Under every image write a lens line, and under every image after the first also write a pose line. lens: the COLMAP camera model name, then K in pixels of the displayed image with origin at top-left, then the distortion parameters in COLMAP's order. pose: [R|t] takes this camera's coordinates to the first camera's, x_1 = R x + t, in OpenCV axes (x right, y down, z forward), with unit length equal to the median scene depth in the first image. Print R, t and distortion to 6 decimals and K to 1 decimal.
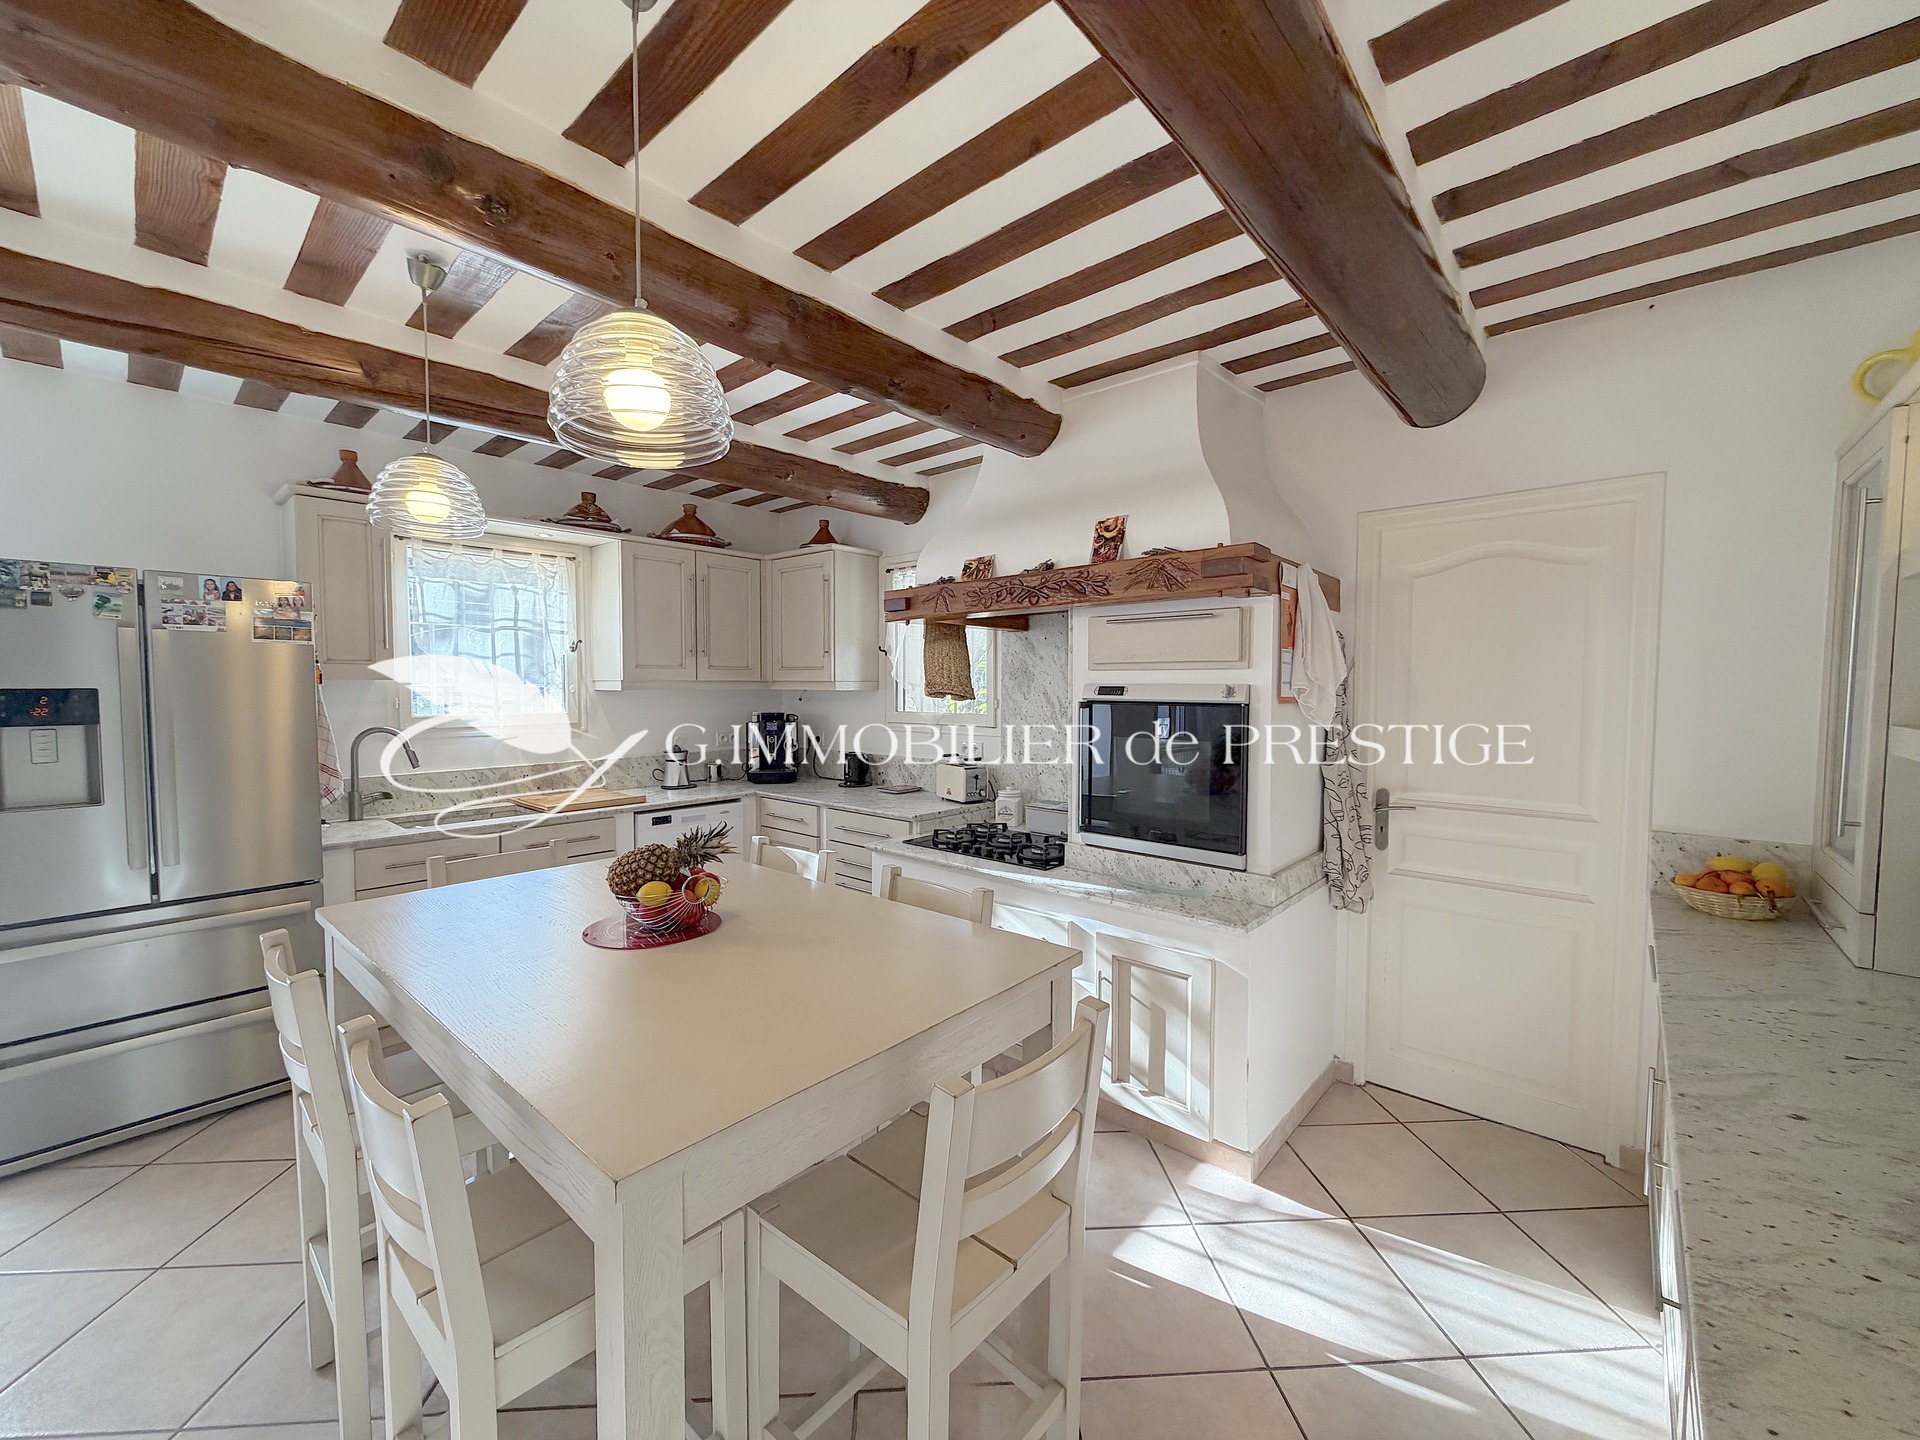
lens RADIAL K [[764.3, 0, 961.1], [0, 764.3, 720.8], [0, 0, 1]] dist [-0.000196, 0.000029]
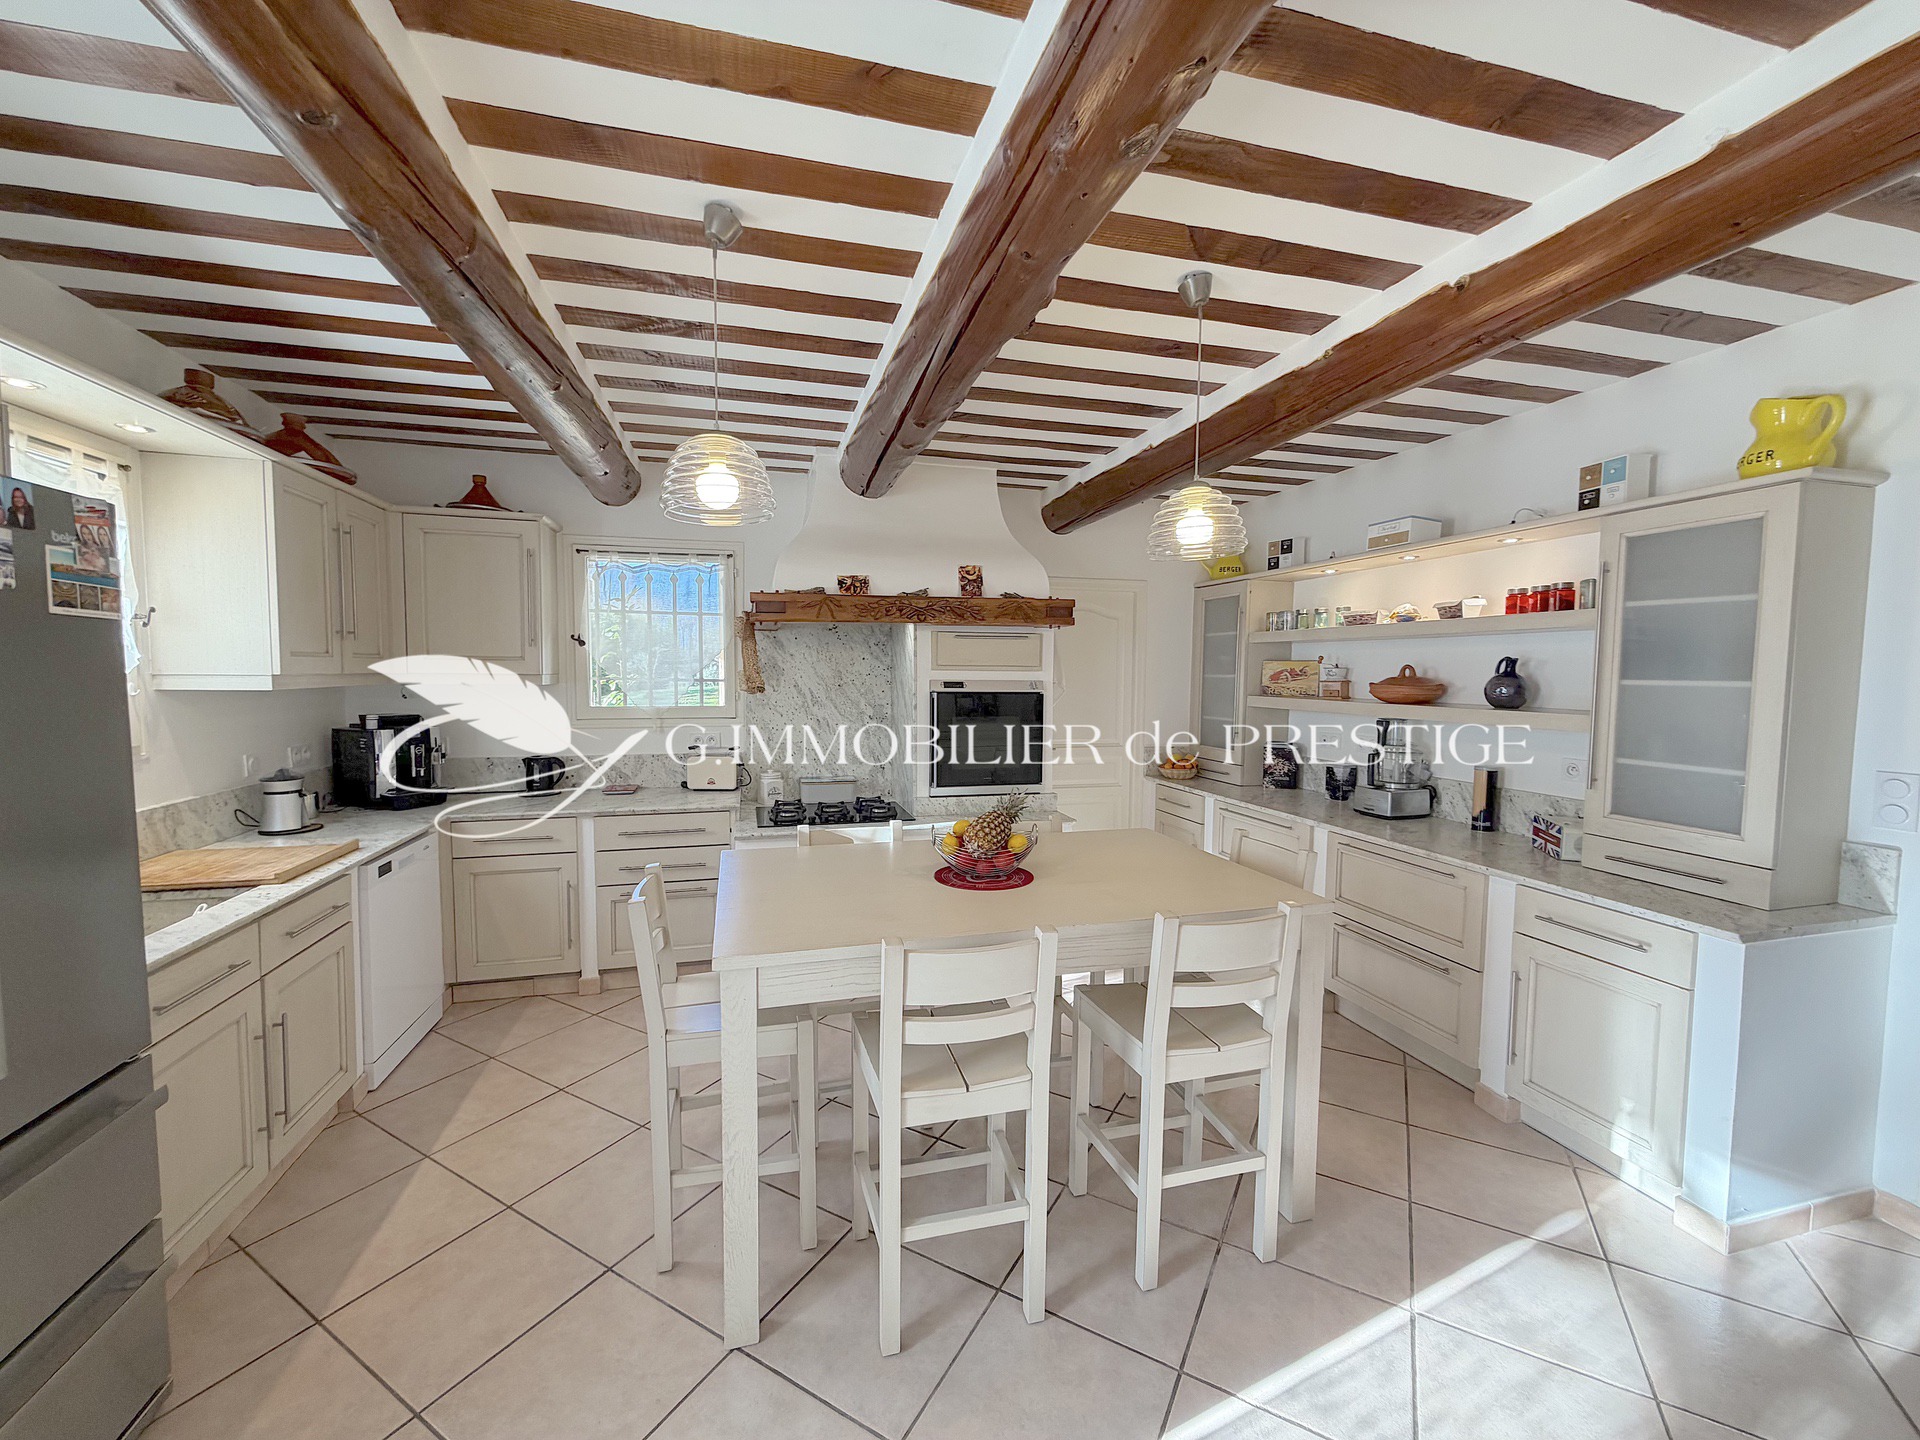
lens RADIAL K [[764.3, 0, 959.3], [0, 764.3, 718.4], [0, 0, 1]] dist [-0.000196, 0.000029]
pose [[0.551842, -0.049987, 0.832450, -0.983647], [0.031752, 0.998738, 0.038923, -0.032273], [-0.833344, 0.004952, 0.552732, 0.208689]]
